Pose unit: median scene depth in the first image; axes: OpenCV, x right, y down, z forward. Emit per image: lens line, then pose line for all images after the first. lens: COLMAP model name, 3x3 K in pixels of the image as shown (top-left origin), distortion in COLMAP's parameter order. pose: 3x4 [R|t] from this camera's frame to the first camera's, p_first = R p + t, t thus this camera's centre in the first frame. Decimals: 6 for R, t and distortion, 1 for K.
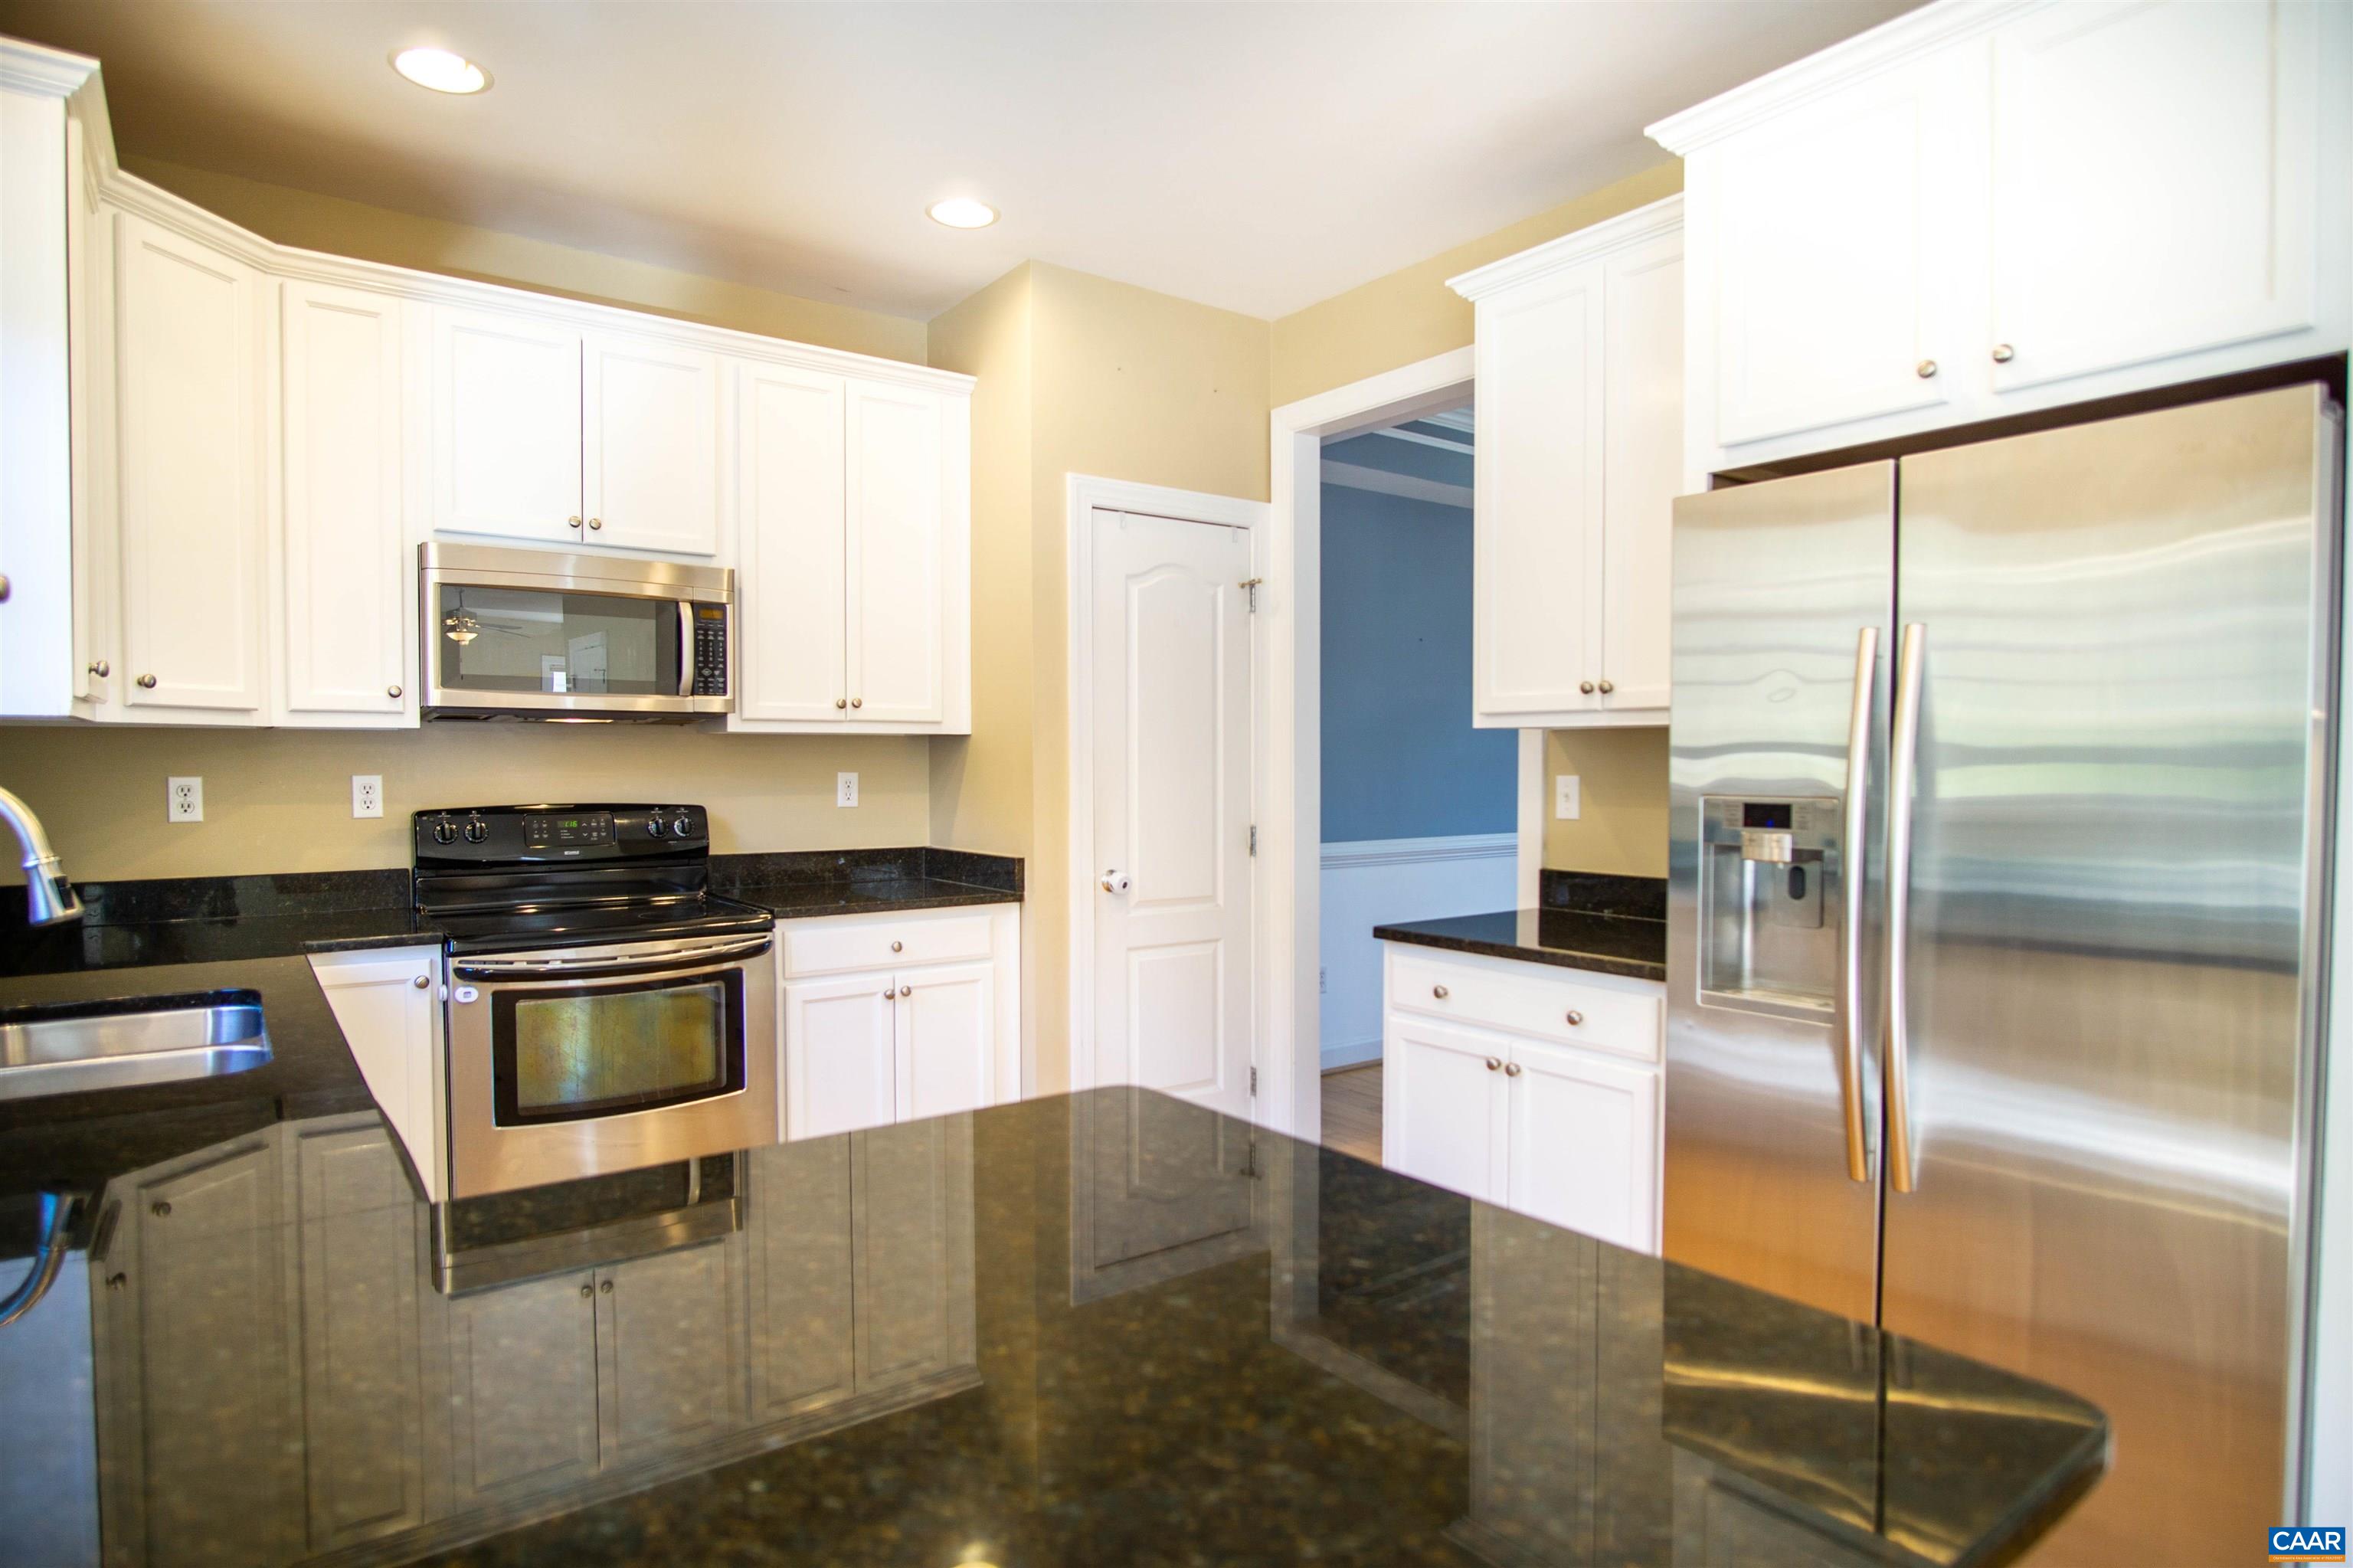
lens RADIAL K [[1295.4, 0, 1177.0], [0, 1295.4, 806.1], [0, 0, 1]] dist [-0.031660, 0.003264]
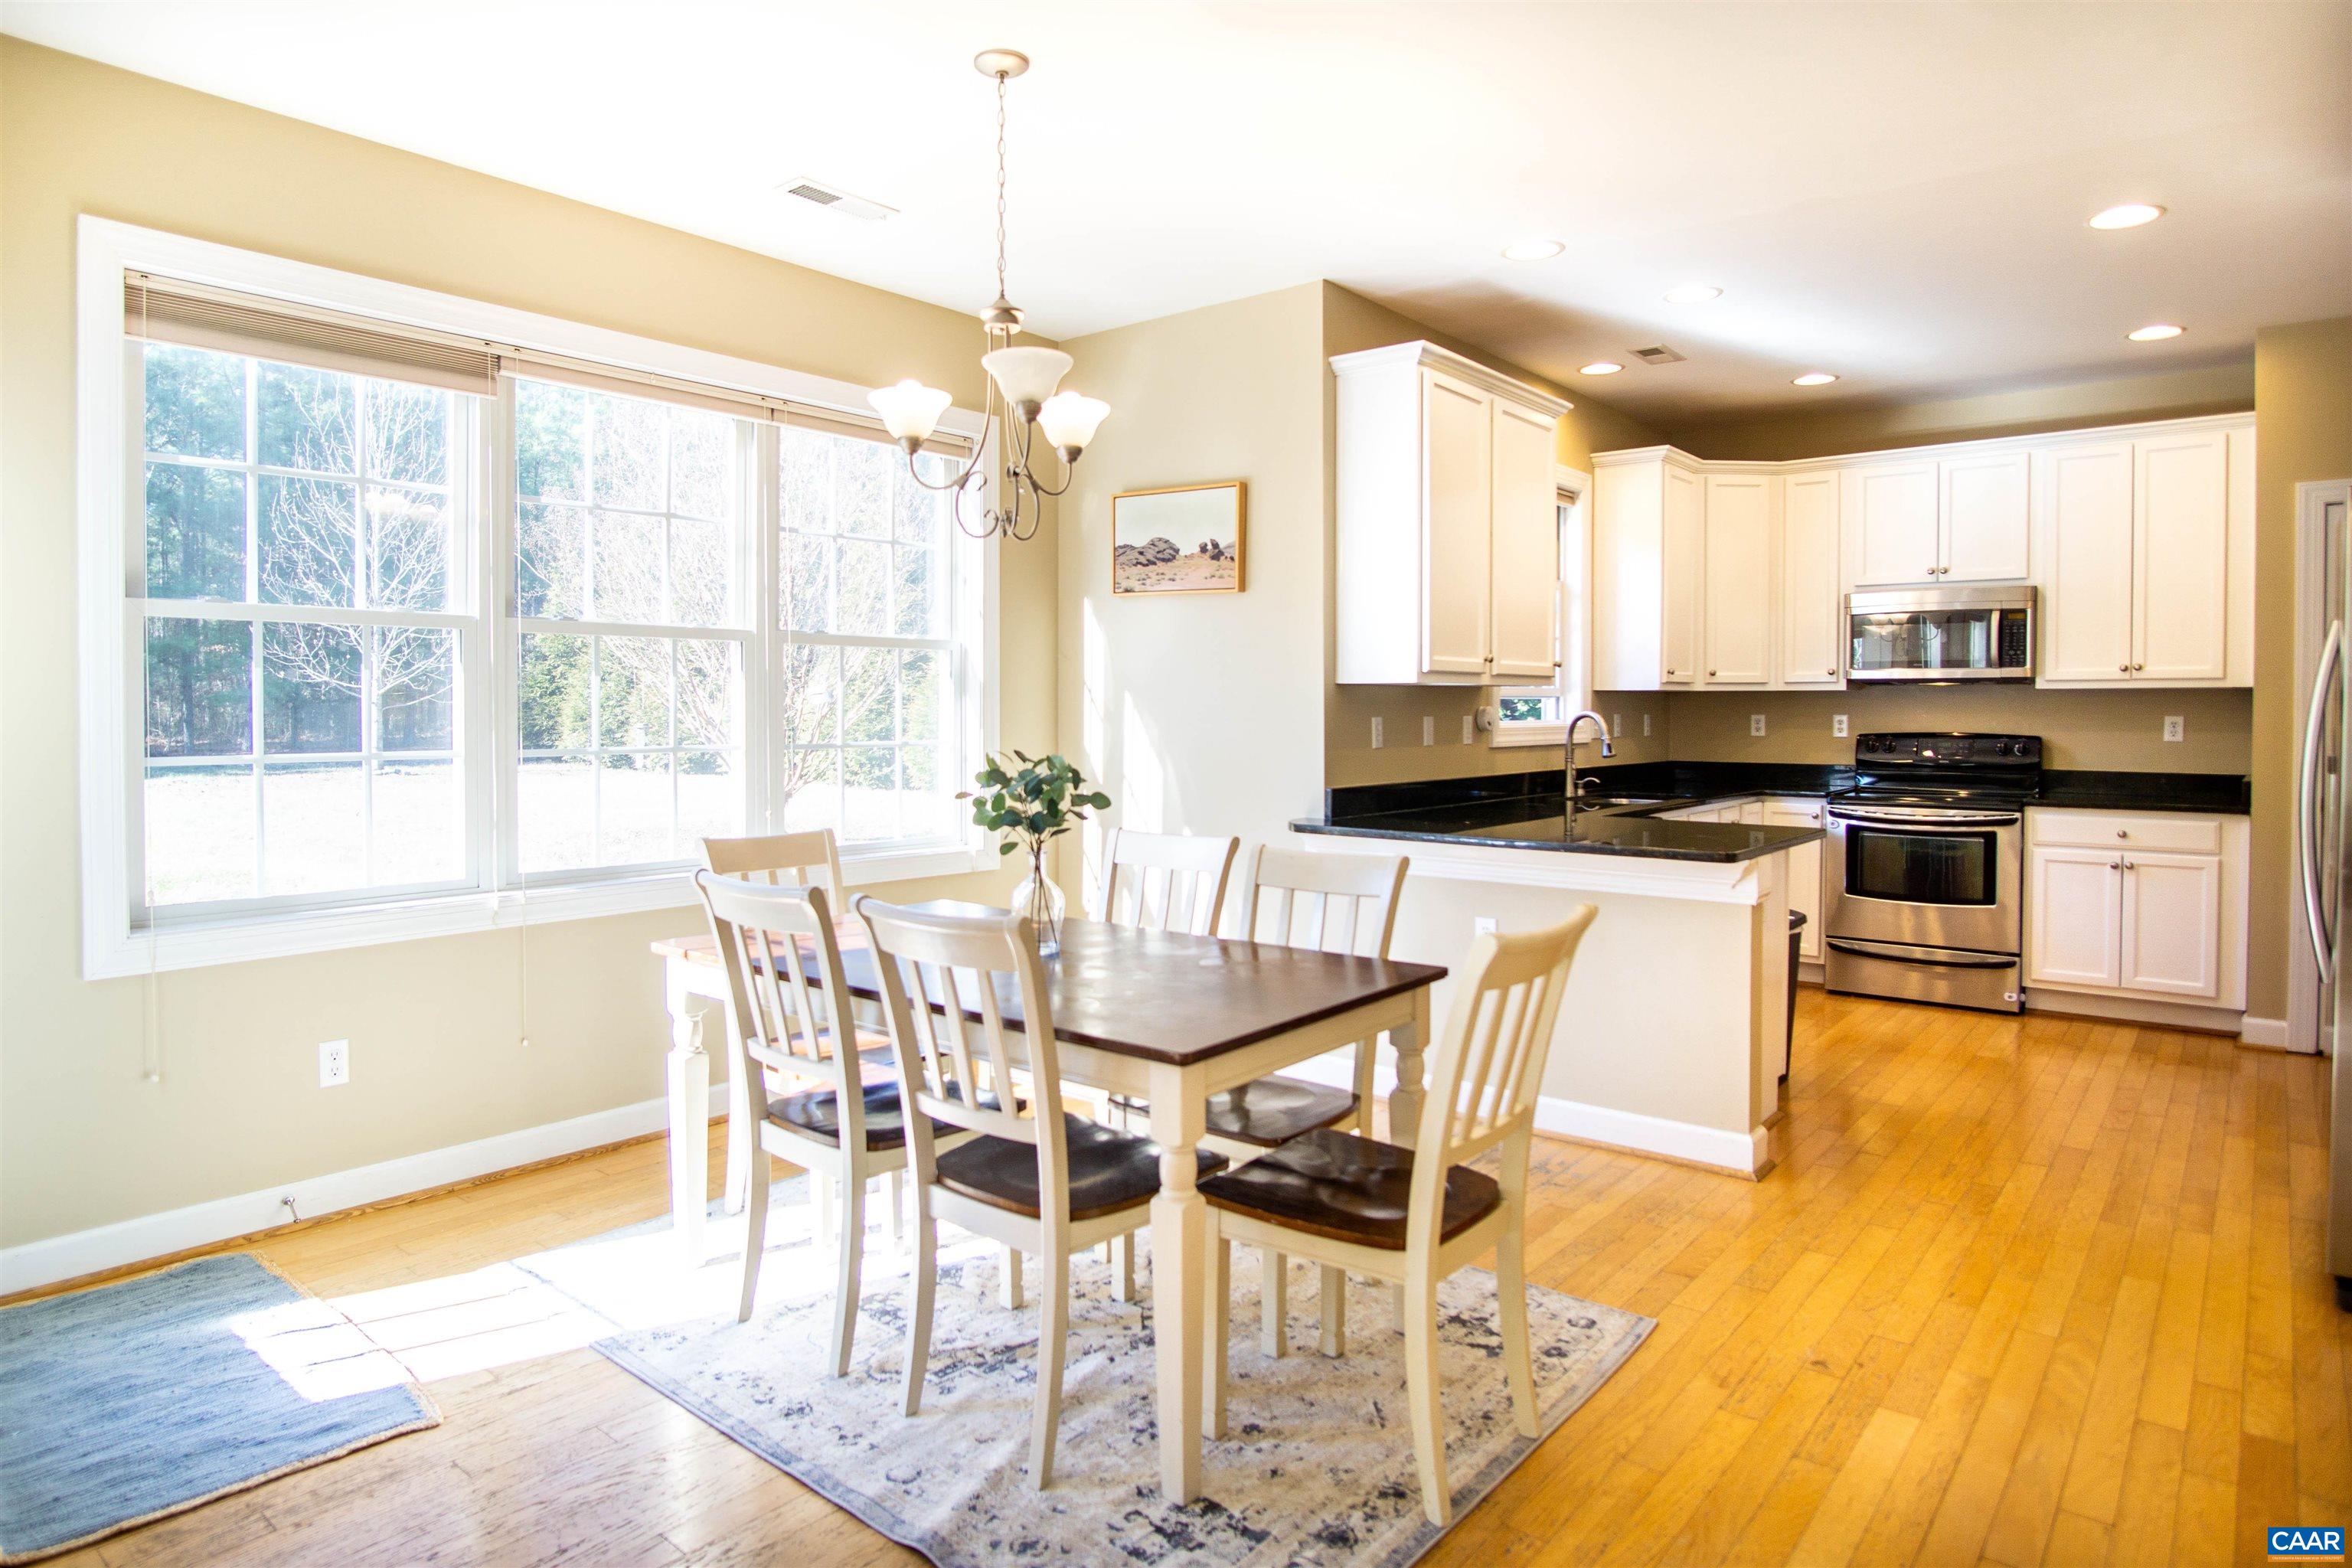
lens RADIAL K [[1364.8, 0, 1102.0], [0, 1364.8, 730.0], [0, 0, 1]] dist [-0.029977, 0.002465]
pose [[0.209498, 0.015793, -0.977682, 1.043734], [-0.034345, 0.999371, 0.008783, 0.017362], [0.977206, 0.031739, 0.209909, -0.461316]]
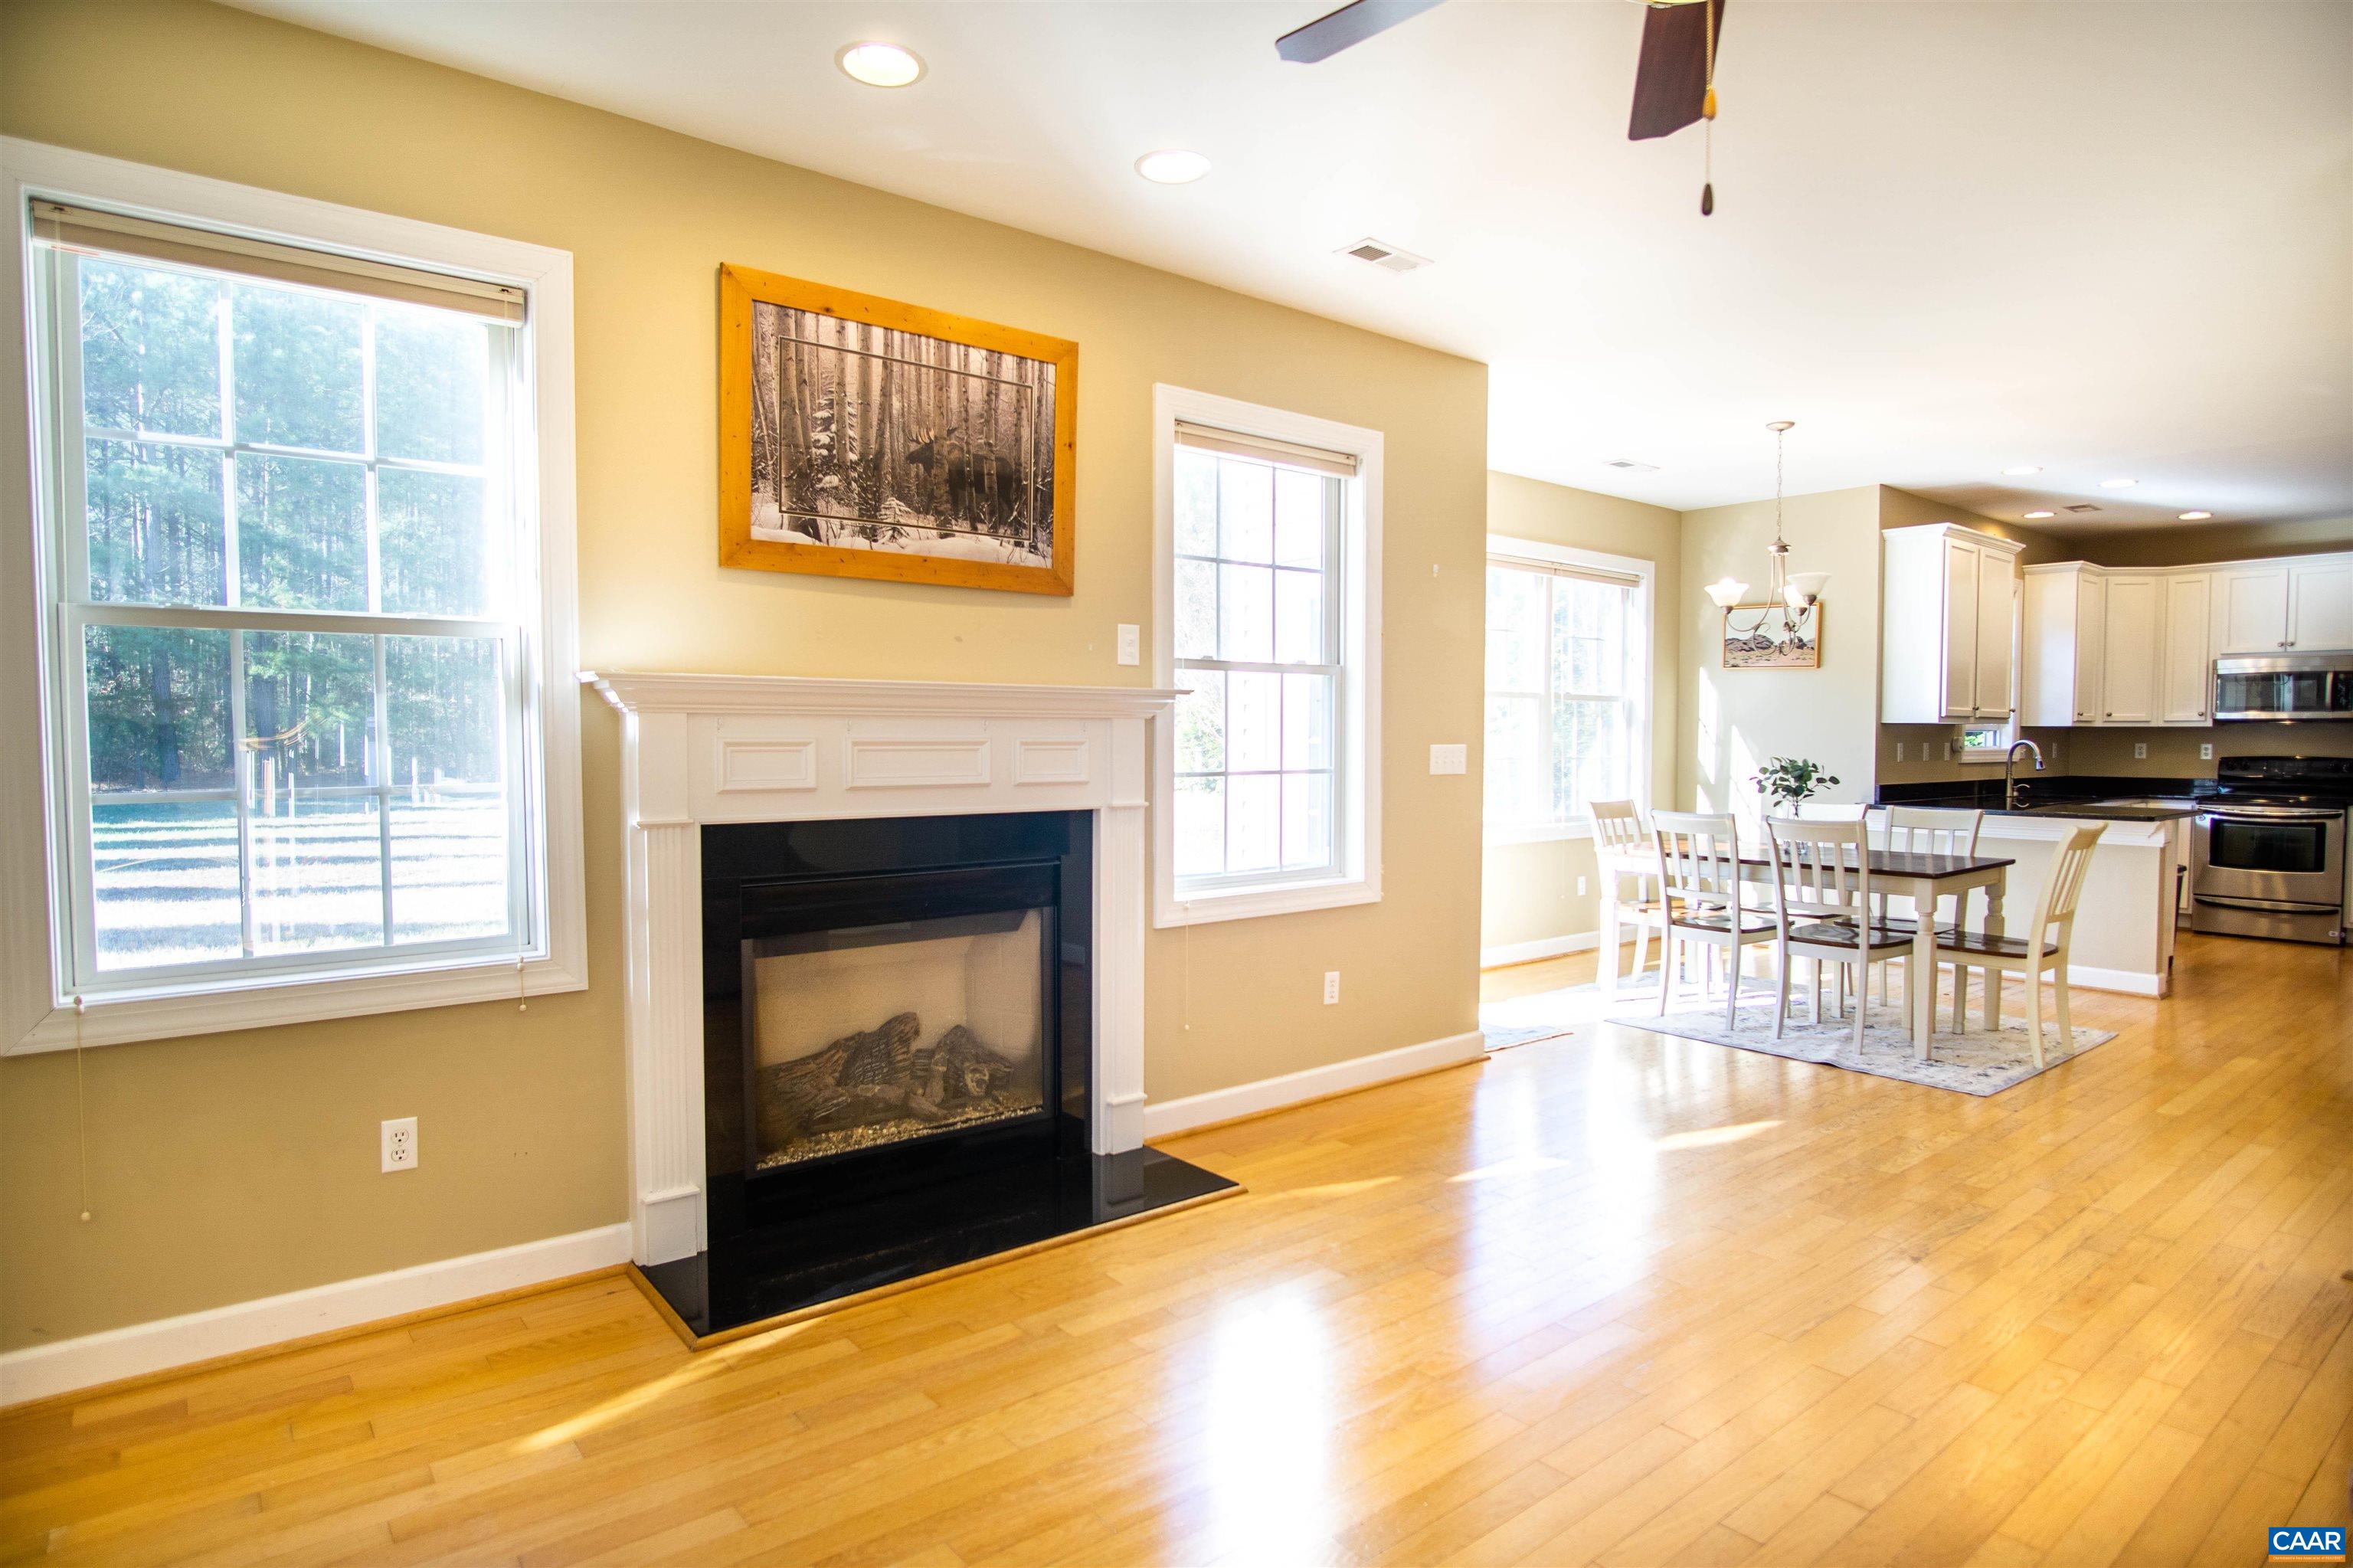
lens RADIAL K [[1283.0, 0, 1155.4], [0, 1283.0, 787.6], [0, 0, 1]] dist [-0.034650, 0.008003]
pose [[0.027148, 0.039791, -0.998839, 1.856275], [-0.037835, 0.998532, 0.038751, 0.046925], [0.998915, 0.036739, 0.028613, -1.215767]]
